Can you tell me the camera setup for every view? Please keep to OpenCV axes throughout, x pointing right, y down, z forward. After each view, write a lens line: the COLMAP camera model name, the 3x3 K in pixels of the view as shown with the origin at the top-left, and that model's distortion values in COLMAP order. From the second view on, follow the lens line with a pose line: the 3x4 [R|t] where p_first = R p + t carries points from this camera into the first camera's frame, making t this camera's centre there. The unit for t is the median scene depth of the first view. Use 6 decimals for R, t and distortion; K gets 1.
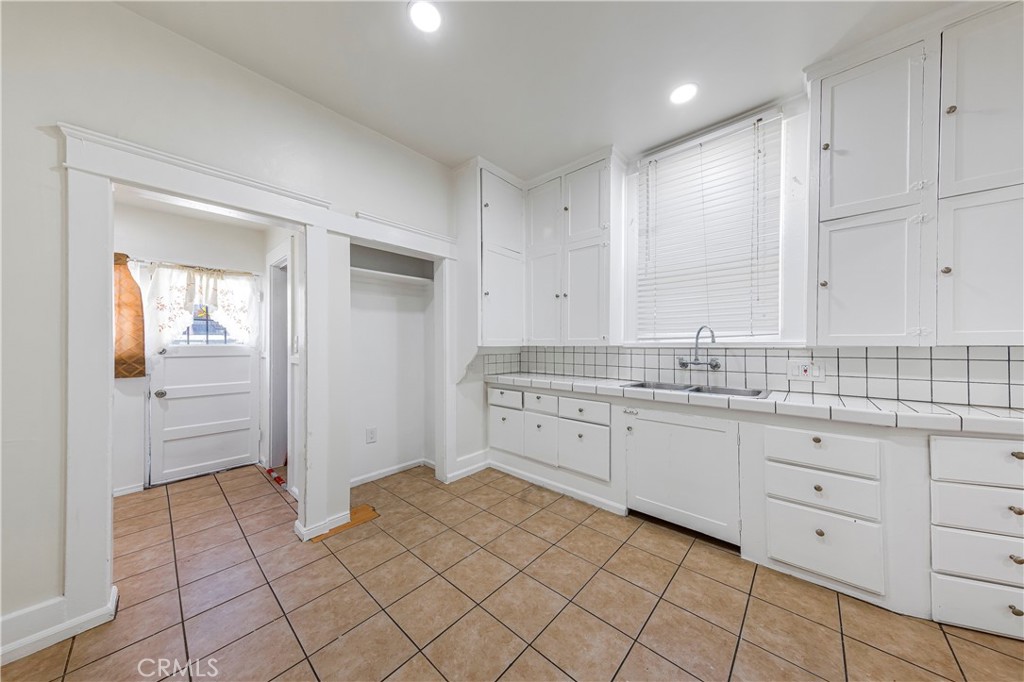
lens RADIAL K [[325.6, 0, 508.4], [0, 325.6, 338.8], [0, 0, 1]] dist [0.005710, -0.000174]
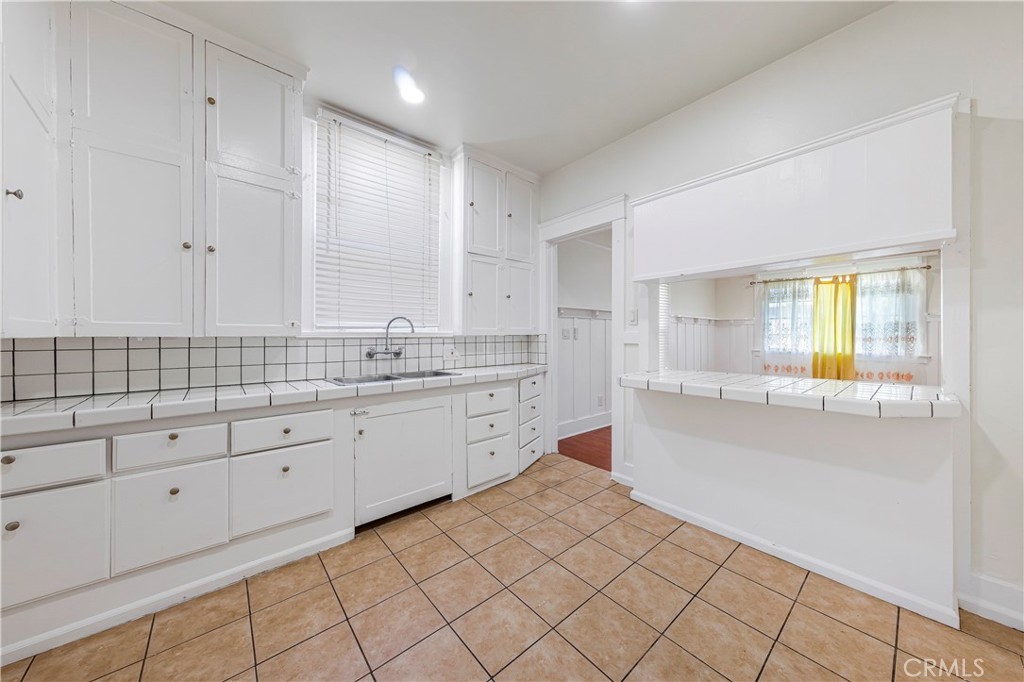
lens RADIAL K [[350.4, 0, 521.3], [0, 350.4, 331.4], [0, 0, 1]] dist [0.012031, -0.000176]
pose [[0.107792, 0.010588, 0.994117, -0.526652], [-0.017484, 0.999809, -0.008753, 0.011950], [-0.994020, -0.016438, 0.107957, 0.503520]]
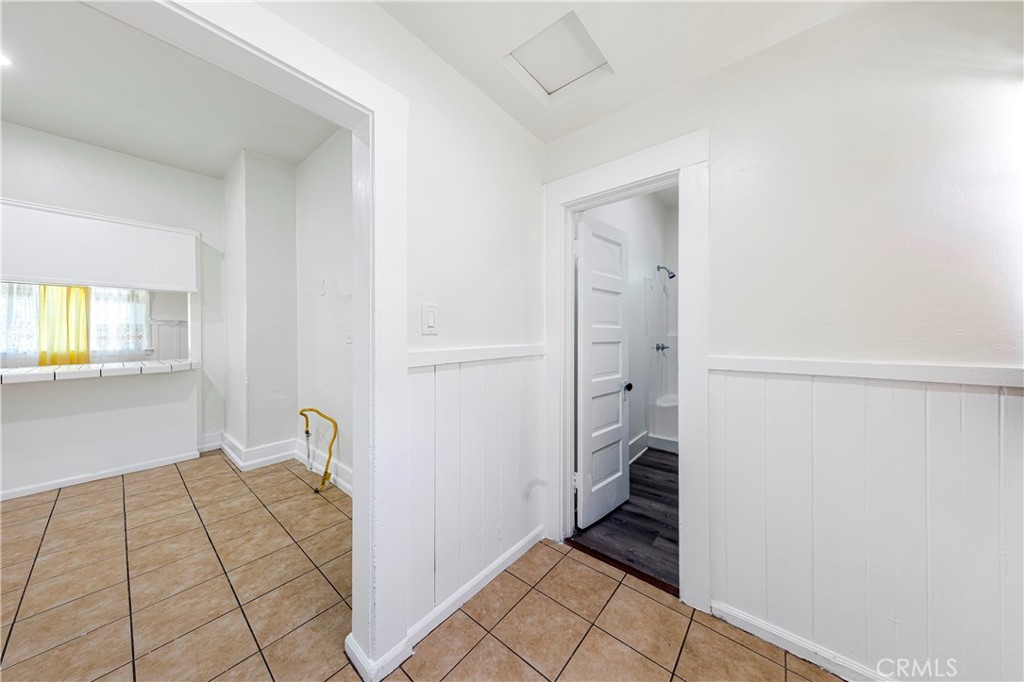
lens RADIAL K [[325.6, 0, 508.4], [0, 325.6, 338.8], [0, 0, 1]] dist [0.005710, -0.000174]
pose [[-0.999084, 0.003757, -0.042633, -0.986904], [0.003840, 0.999991, -0.001865, 0.026884], [0.042626, -0.002027, -0.999089, 1.138132]]
